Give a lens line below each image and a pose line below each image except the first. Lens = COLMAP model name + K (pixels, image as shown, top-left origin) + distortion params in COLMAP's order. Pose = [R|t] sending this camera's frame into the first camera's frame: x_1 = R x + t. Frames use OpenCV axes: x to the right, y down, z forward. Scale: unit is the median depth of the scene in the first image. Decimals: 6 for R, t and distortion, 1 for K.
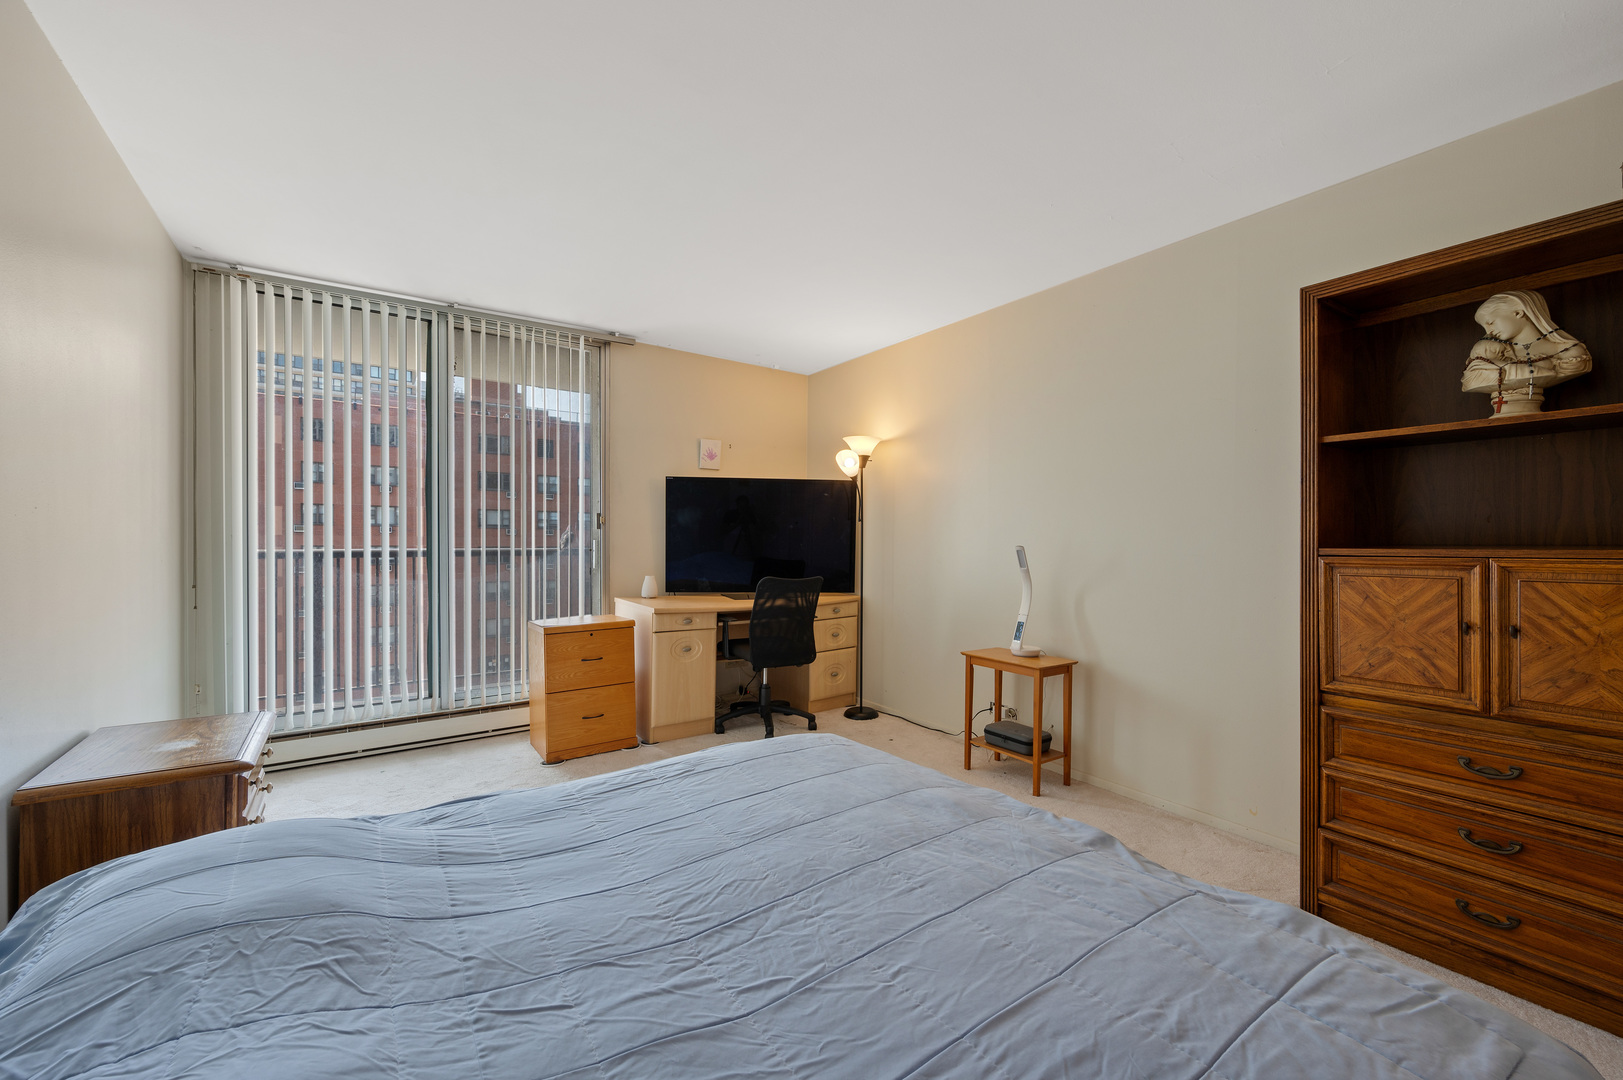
lens RADIAL K [[639.3, 0, 813.5], [0, 639.3, 540.5], [0, 0, 1]] dist [0.003615, -0.000536]
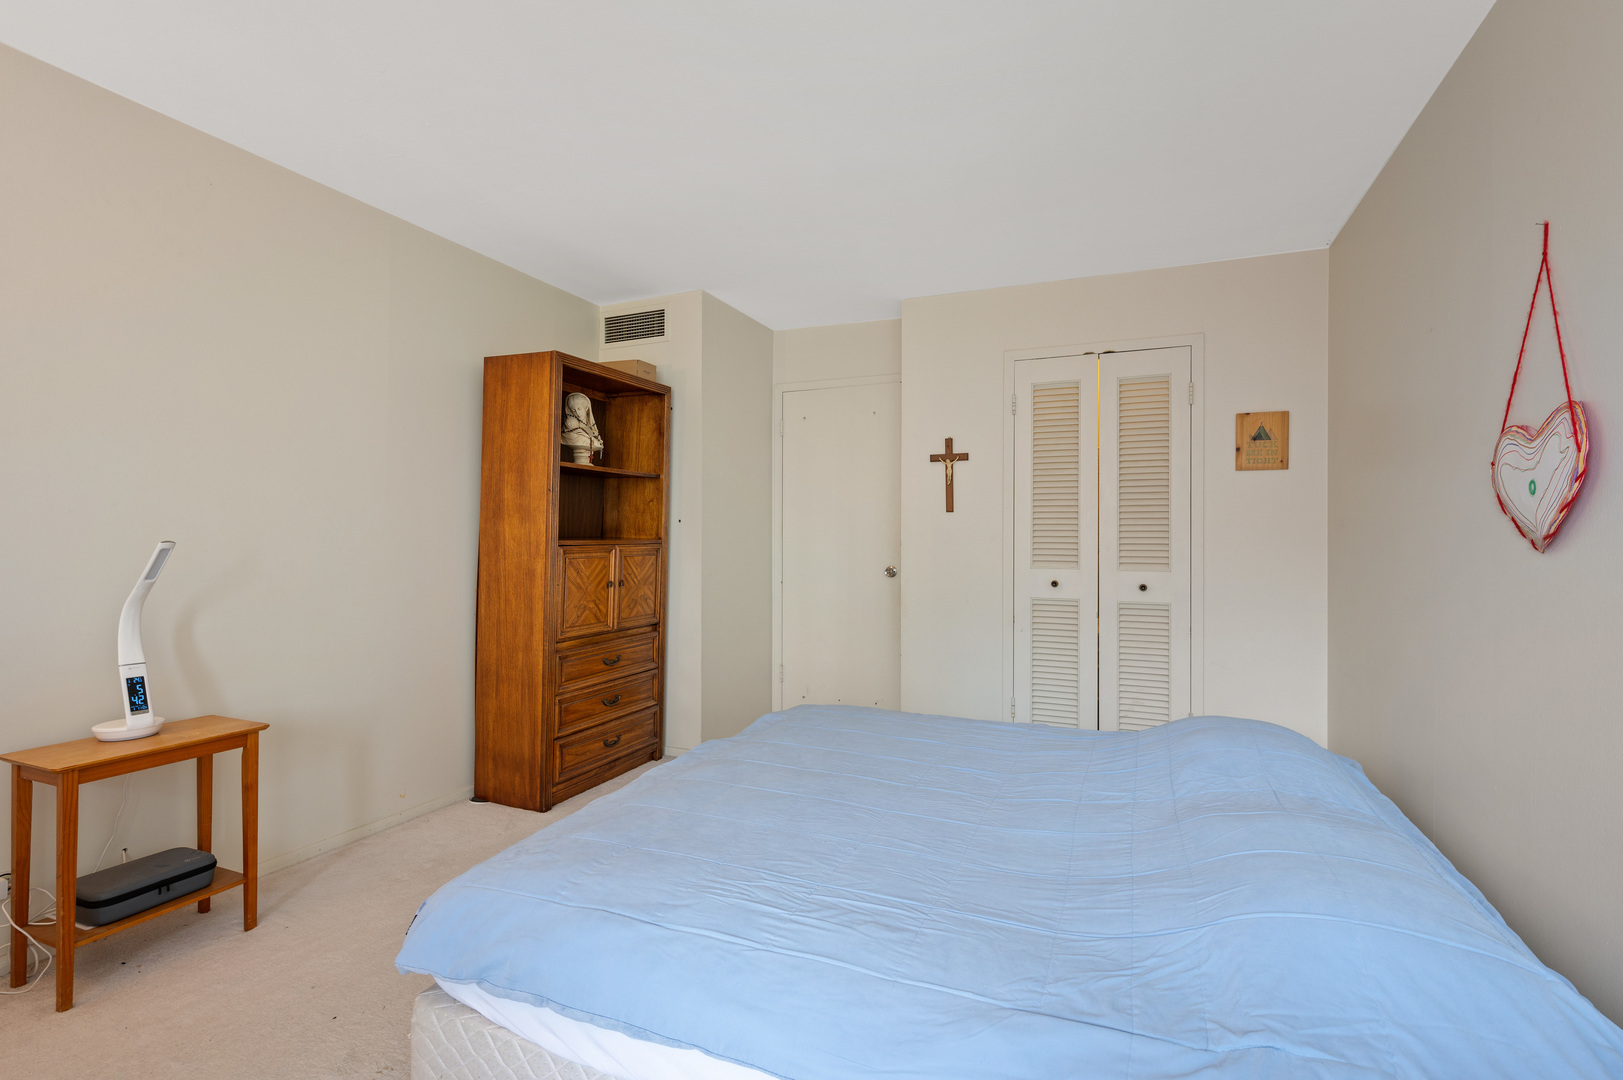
lens RADIAL K [[751.6, 0, 813.3], [0, 751.6, 535.4], [0, 0, 1]] dist [0.001668, 0.000141]
pose [[-0.531753, 0.001386, 0.846898, -0.977257], [-0.002084, 0.999993, -0.002945, 0.004955], [-0.846897, -0.003331, -0.531747, 1.519807]]
